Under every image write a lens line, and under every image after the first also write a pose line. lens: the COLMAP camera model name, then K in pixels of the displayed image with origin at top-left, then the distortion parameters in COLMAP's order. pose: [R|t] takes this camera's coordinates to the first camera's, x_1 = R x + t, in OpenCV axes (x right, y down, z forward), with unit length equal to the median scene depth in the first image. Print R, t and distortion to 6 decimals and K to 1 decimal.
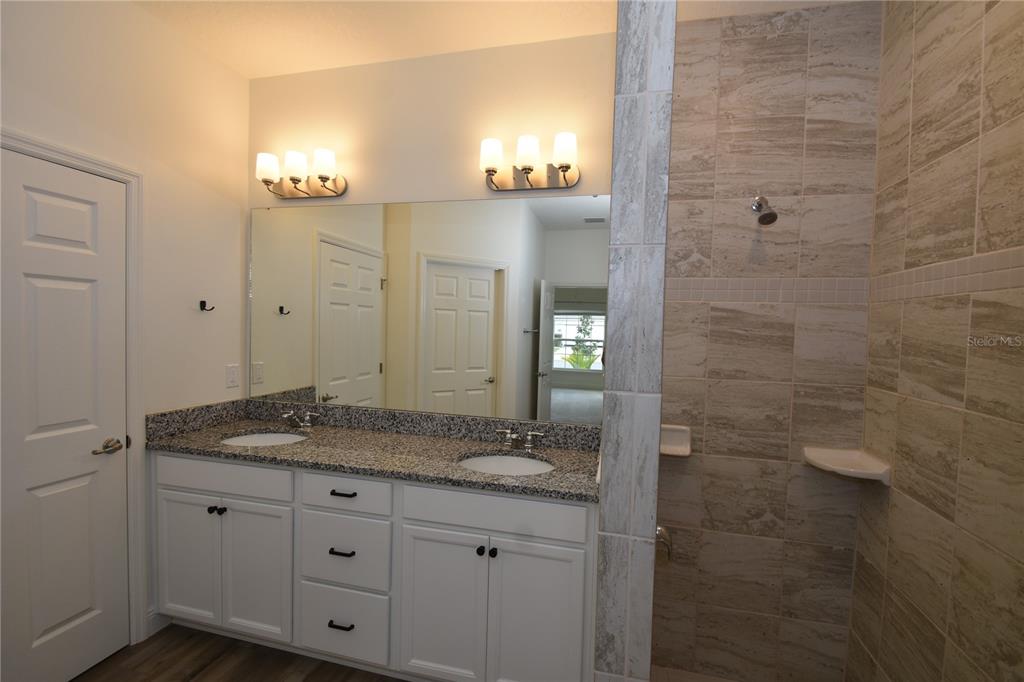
lens RADIAL K [[447.9, 0, 514.4], [0, 447.9, 344.7], [0, 0, 1]] dist [0.022807, -0.023363]
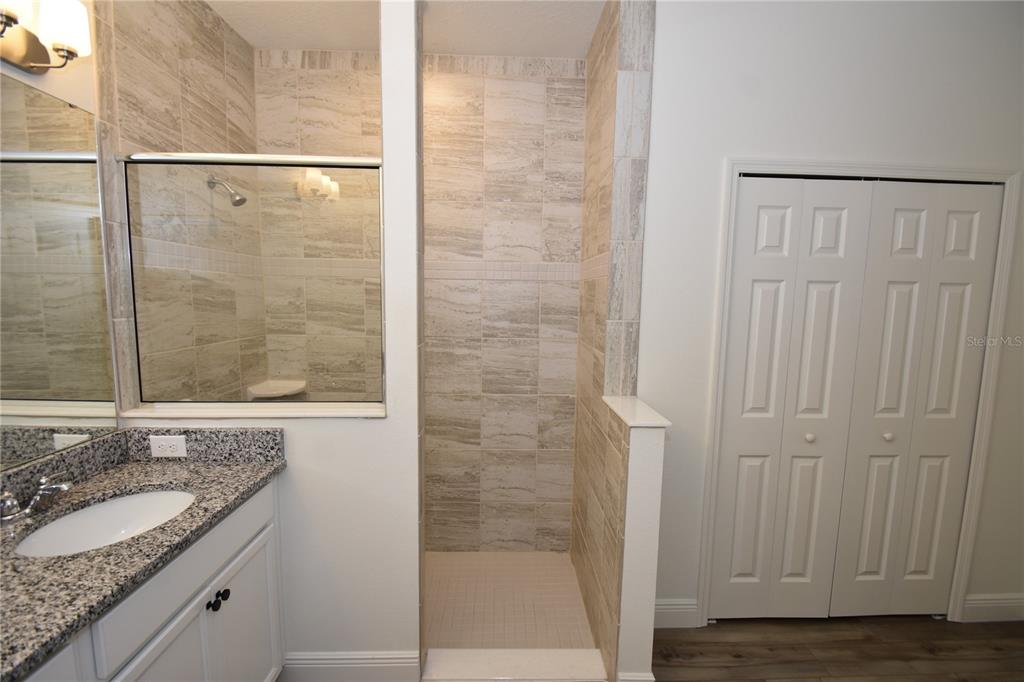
lens RADIAL K [[447.9, 0, 514.4], [0, 447.9, 344.7], [0, 0, 1]] dist [0.022807, -0.023363]
pose [[-0.268334, -0.134506, 0.953889, -0.777354], [0.015335, 0.989482, 0.143838, -0.067528], [-0.963204, 0.053224, -0.263449, 0.618334]]
